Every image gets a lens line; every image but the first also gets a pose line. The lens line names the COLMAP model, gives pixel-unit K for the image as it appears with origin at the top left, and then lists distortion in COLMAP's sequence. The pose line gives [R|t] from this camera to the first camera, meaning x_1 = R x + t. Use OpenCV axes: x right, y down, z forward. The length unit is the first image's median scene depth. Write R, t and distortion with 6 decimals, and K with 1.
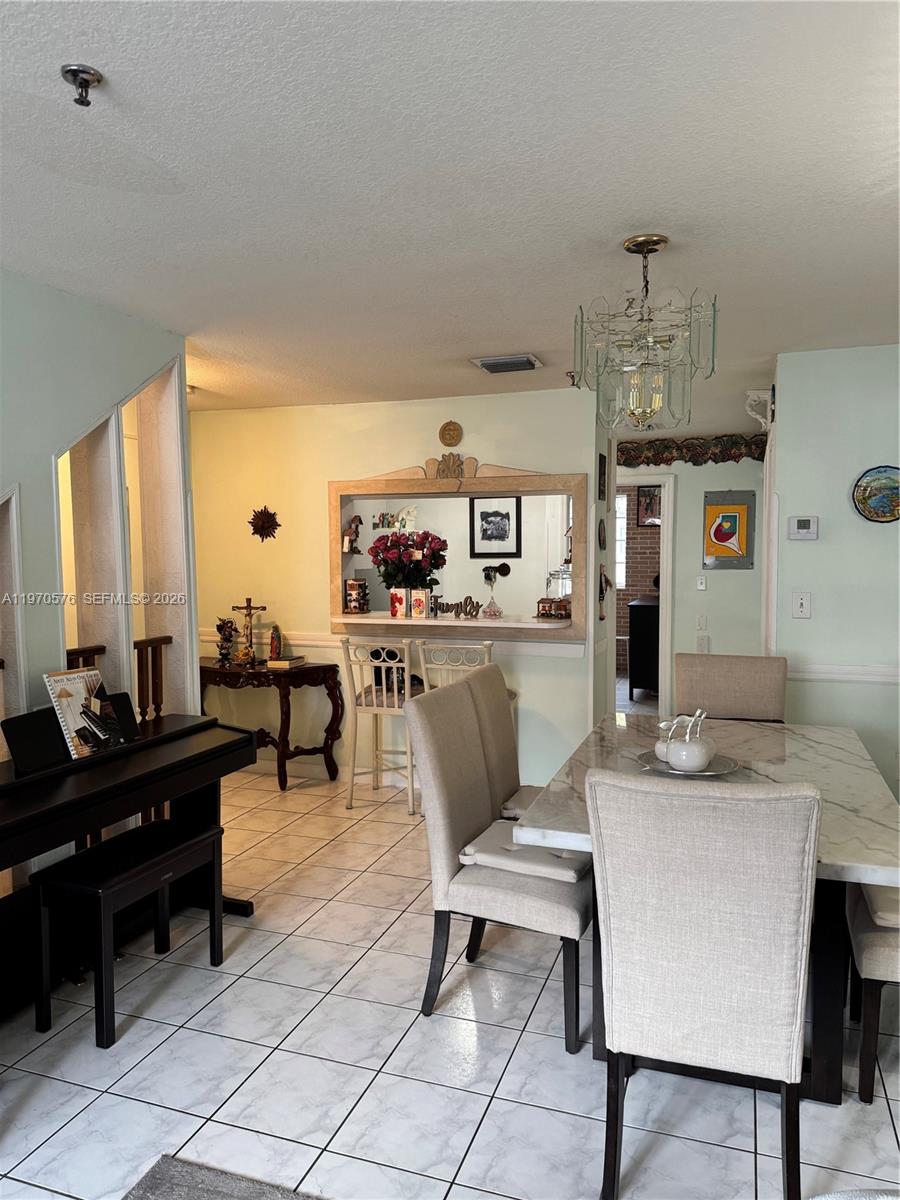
lens RADIAL K [[839.4, 0, 445.4], [0, 839.4, 612.3], [0, 0, 1]] dist [0.080659, 0.000444]
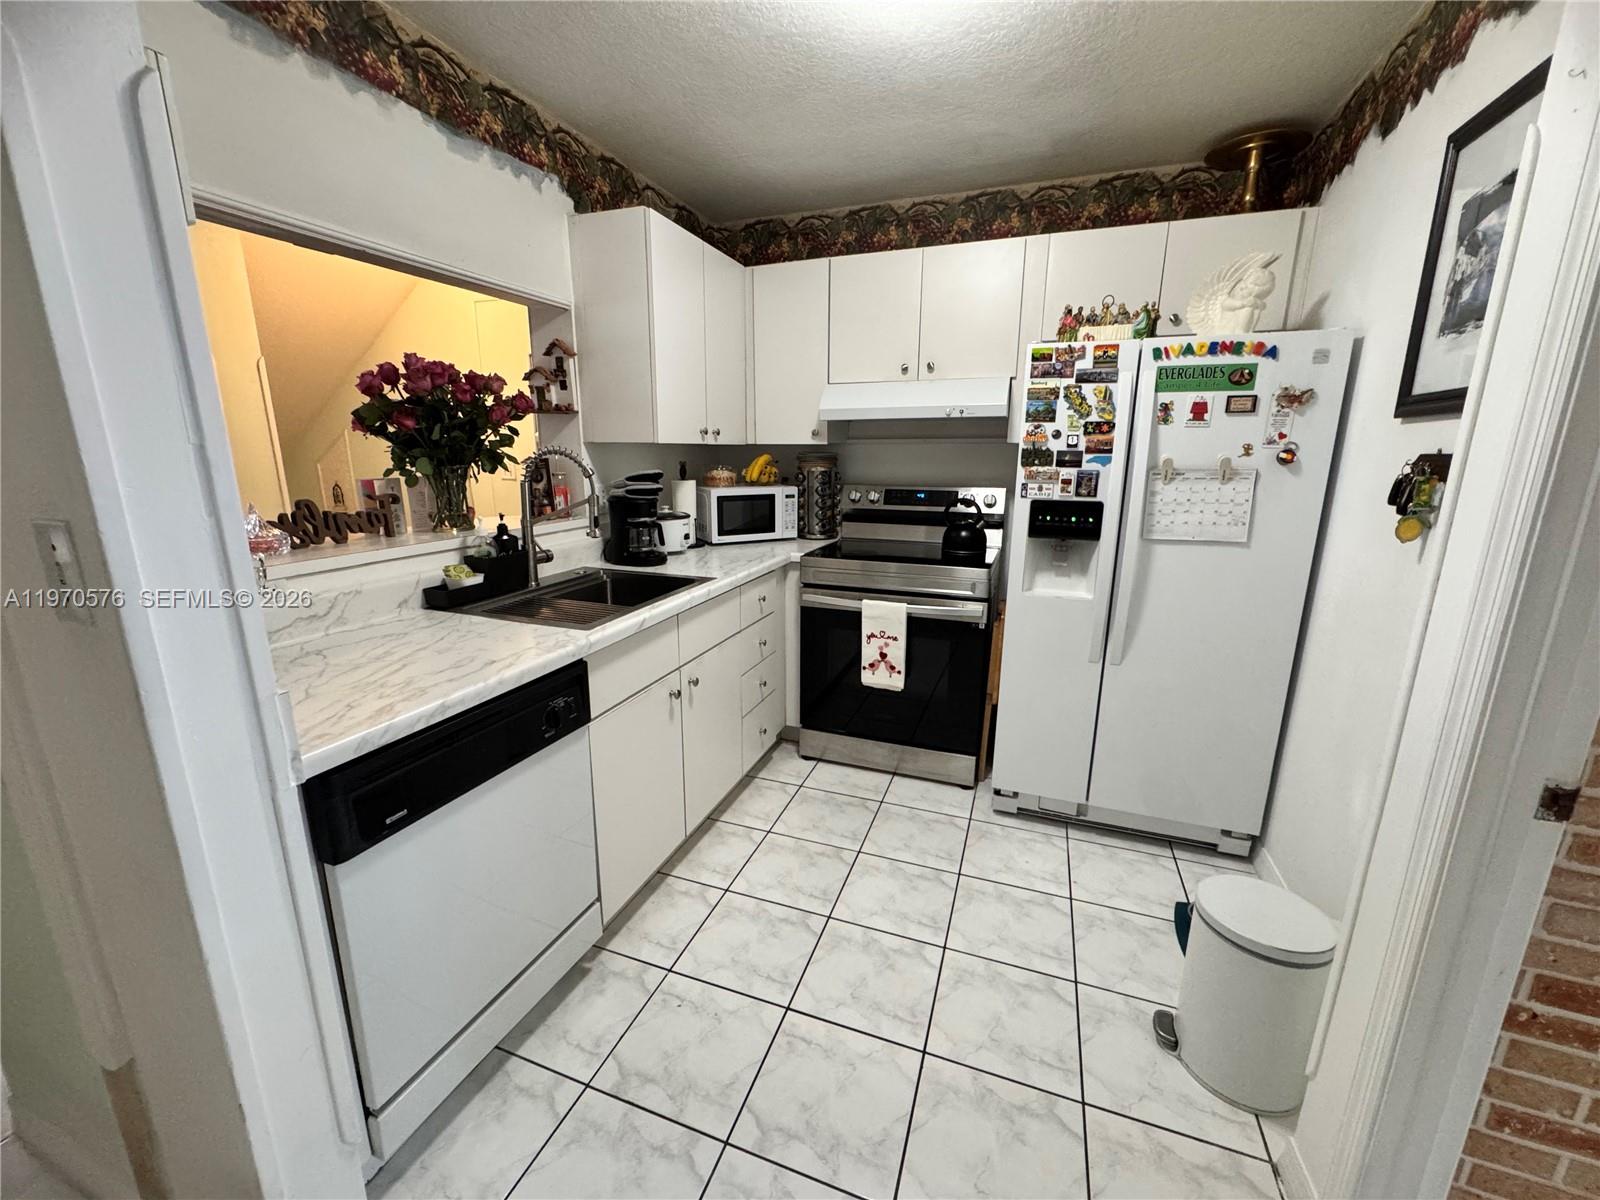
lens RADIAL K [[643.1, 0, 796.6], [0, 643.1, 598.5], [0, 0, 1]] dist [0.002098, 0.000234]
pose [[-0.019881, 0.231374, -0.972662, 0.267593], [-0.080227, 0.969348, 0.232225, -0.049085], [0.996578, 0.082651, -0.000709, 0.942909]]
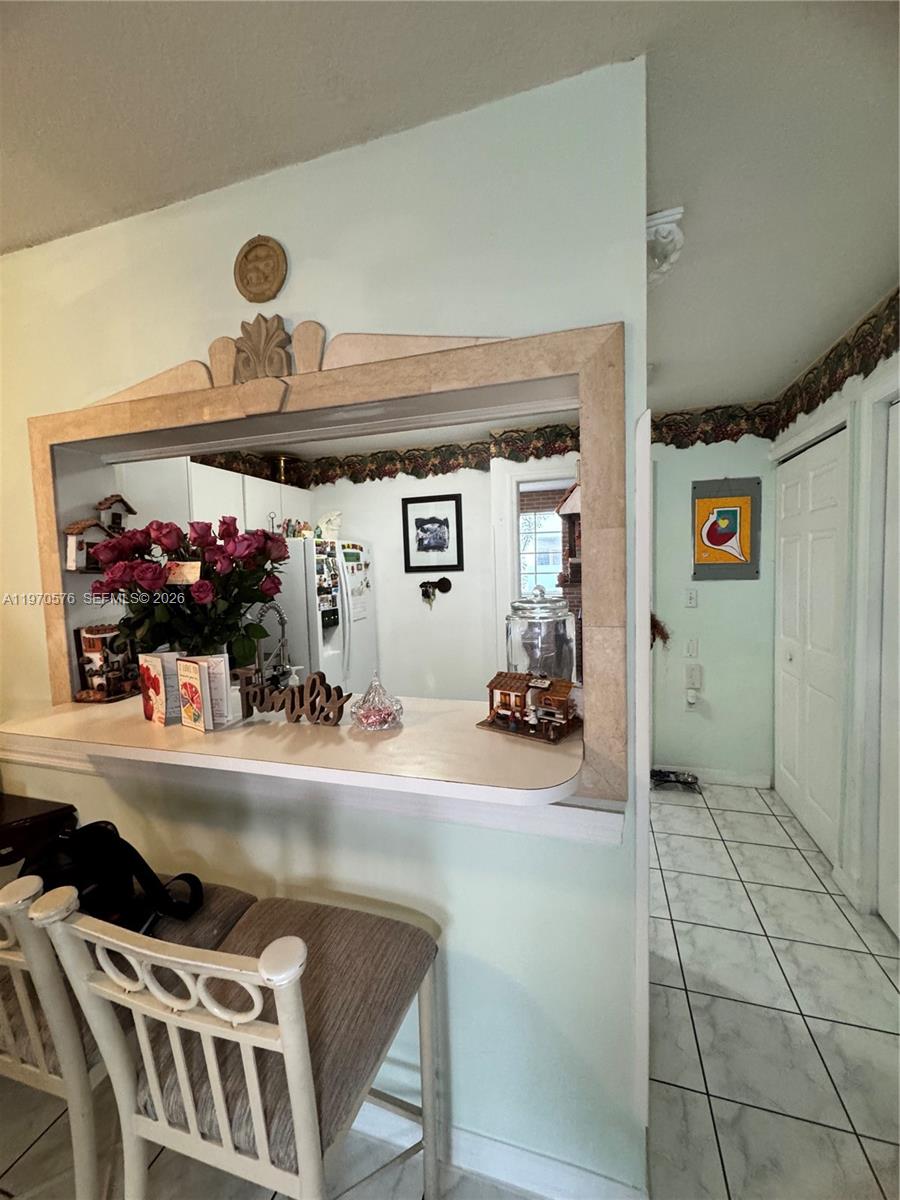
lens RADIAL K [[482.3, 0, 453.9], [0, 482.3, 595.7], [0, 0, 1]] dist [0.002098, 0.000234]
pose [[0.998360, -0.027313, 0.050309, 0.061825], [0.027944, 0.999539, -0.011876, -0.038413], [-0.049961, 0.013262, 0.998663, 0.574500]]
